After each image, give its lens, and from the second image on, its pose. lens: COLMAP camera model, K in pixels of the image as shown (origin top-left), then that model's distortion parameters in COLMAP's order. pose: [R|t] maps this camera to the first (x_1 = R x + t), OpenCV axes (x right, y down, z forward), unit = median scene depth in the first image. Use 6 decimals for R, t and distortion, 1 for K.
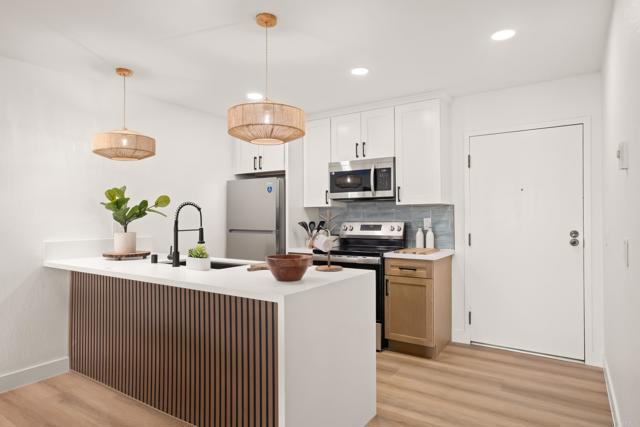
lens RADIAL K [[378.8, 0, 319.4], [0, 378.8, 212.1], [0, 0, 1]] dist [-0.003050, 0.002022]
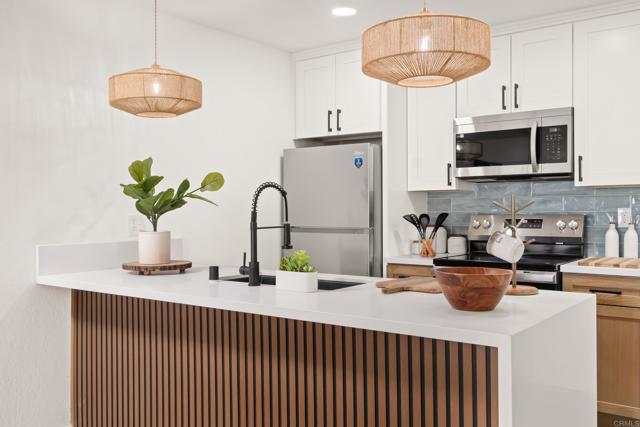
lens RADIAL K [[593.1, 0, 320.4], [0, 593.1, 213.4], [0, 0, 1]] dist [0.012440, 0.000000]
pose [[0.998225, -0.001128, -0.059541, -0.159969], [0.002411, 0.999766, 0.021481, 0.003010], [0.059503, -0.021587, 0.997995, 0.024611]]
